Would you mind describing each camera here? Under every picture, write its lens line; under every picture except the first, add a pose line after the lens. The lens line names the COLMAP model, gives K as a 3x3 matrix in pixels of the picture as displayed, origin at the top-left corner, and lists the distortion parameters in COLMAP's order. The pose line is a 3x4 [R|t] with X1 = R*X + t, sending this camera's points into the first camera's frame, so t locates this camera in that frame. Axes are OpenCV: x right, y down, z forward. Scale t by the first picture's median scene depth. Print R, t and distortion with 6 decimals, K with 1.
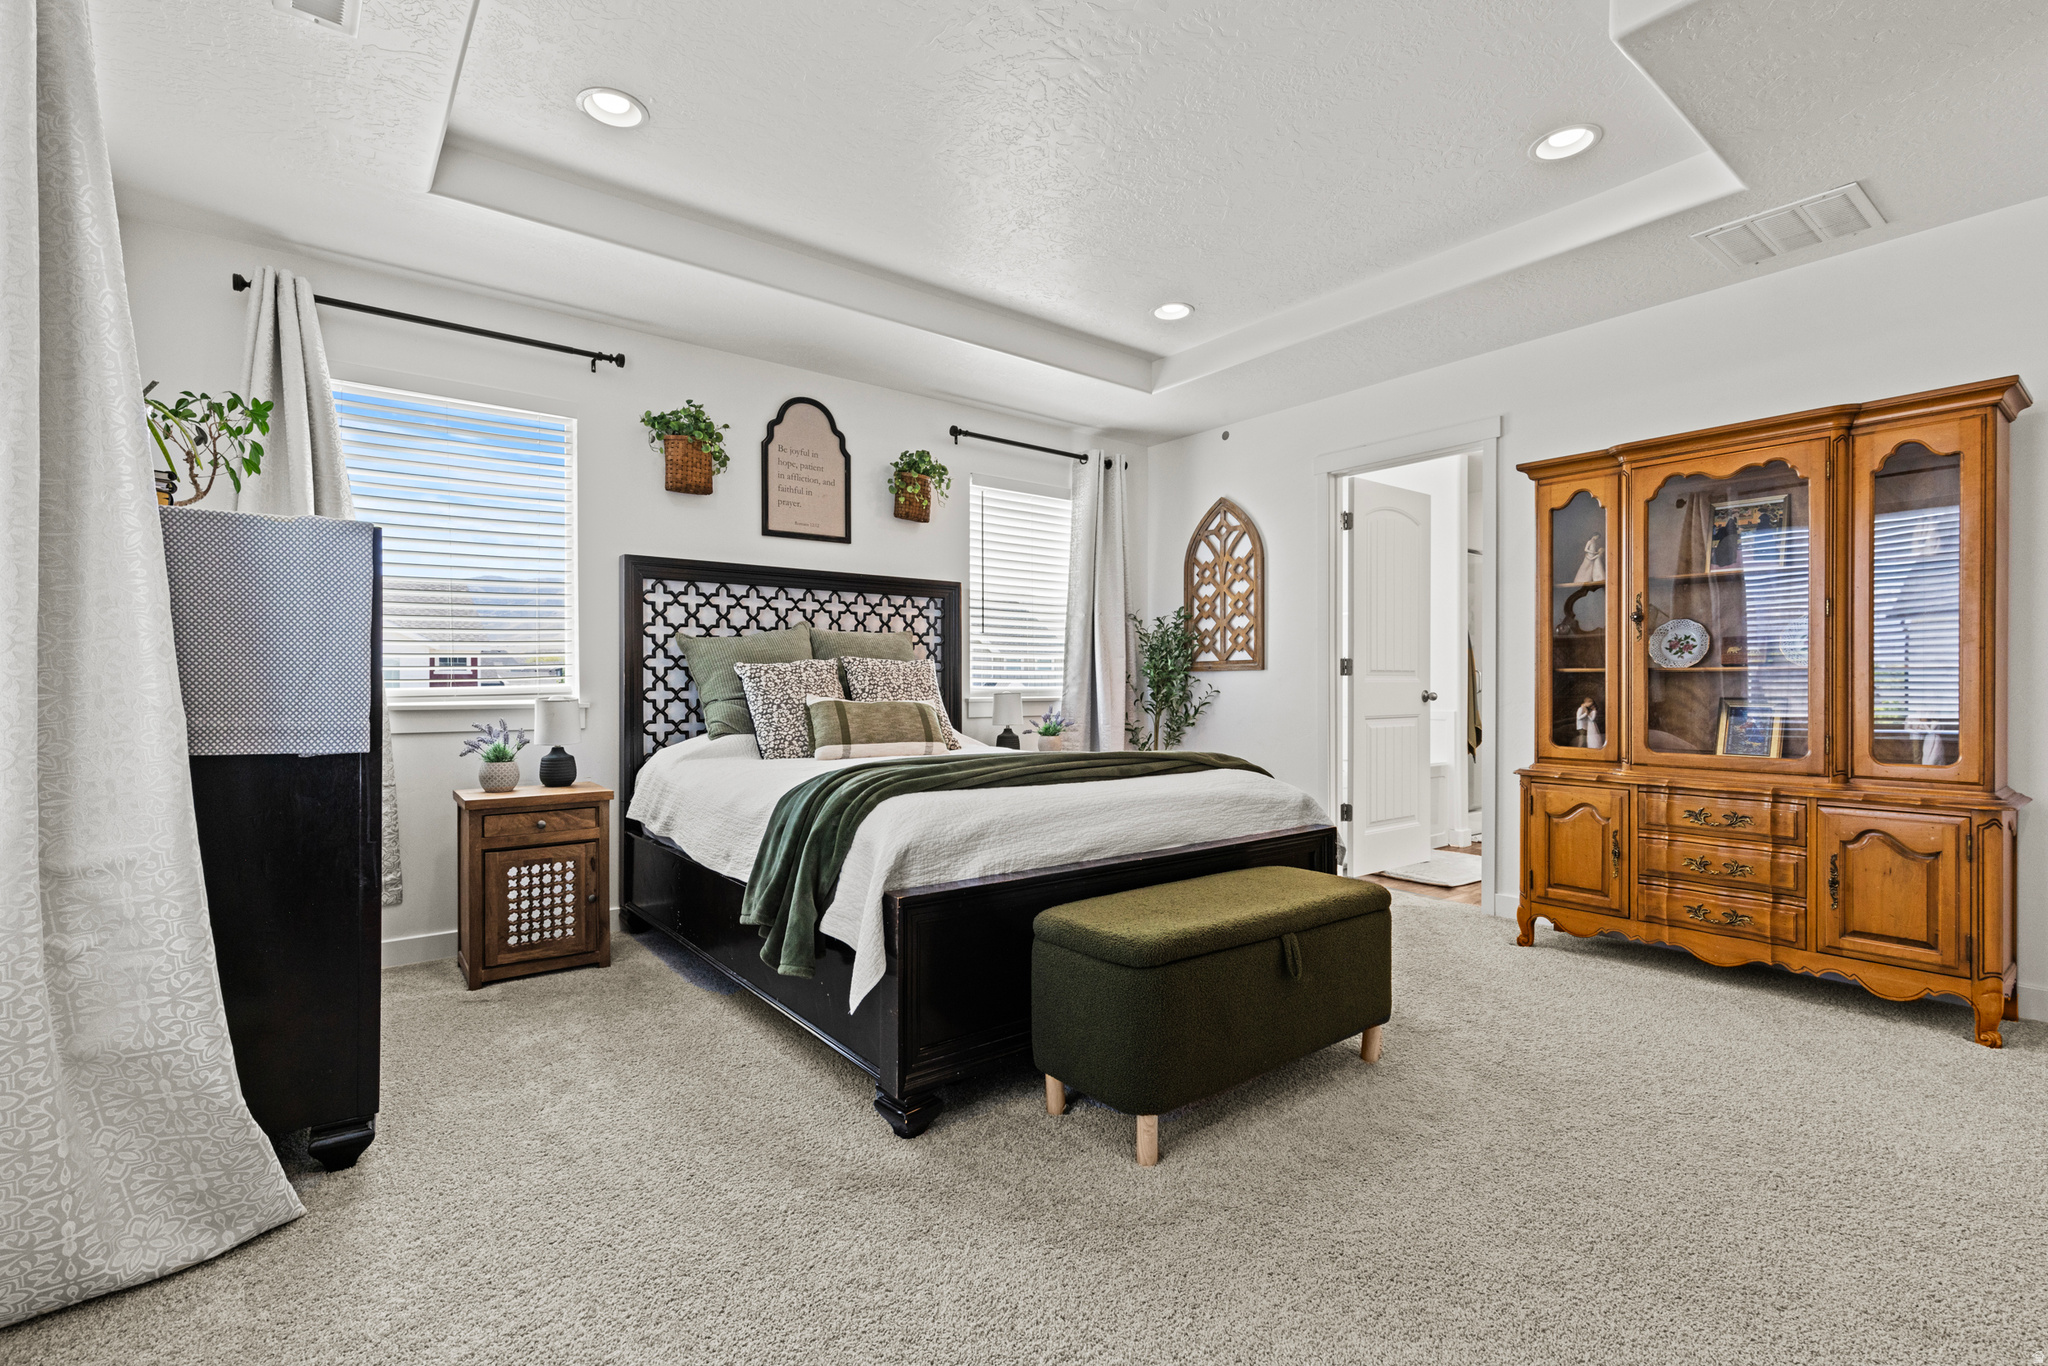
lens RADIAL K [[923.6, 0, 1023.6], [0, 923.6, 695.6], [0, 0, 1]] dist [0.001640, -0.000583]
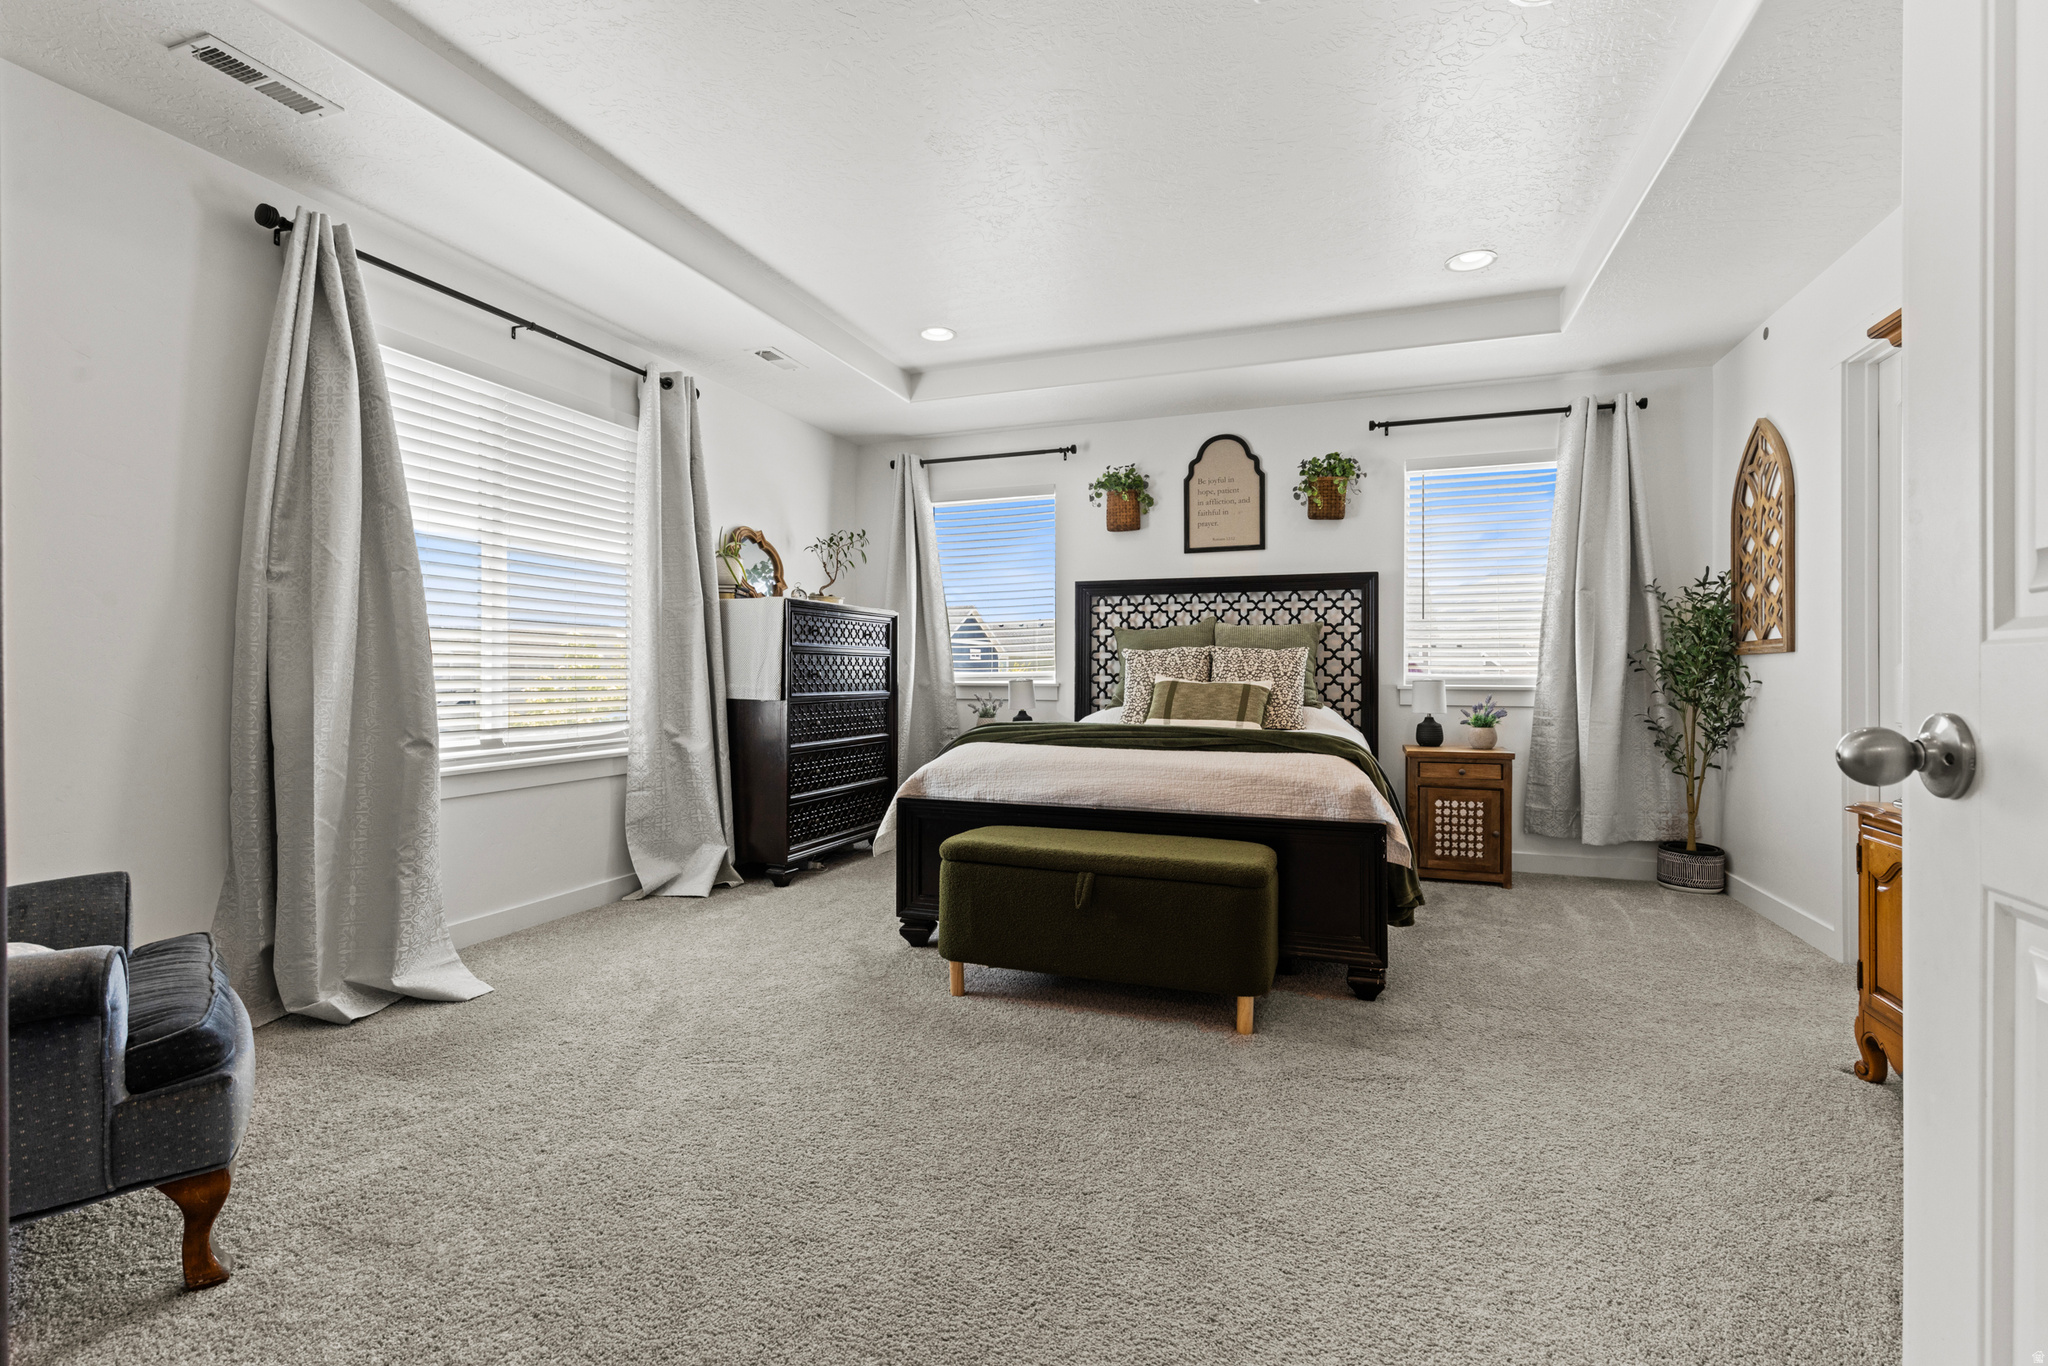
lens RADIAL K [[923.6, 0, 1021.6], [0, 923.6, 673.1], [0, 0, 1]] dist [0.001640, -0.000583]
pose [[0.530873, 0.000591, -0.847451, 0.660712], [-0.014634, 0.999857, -0.008471, 0.004006], [0.847325, 0.016899, 0.530806, 0.141882]]
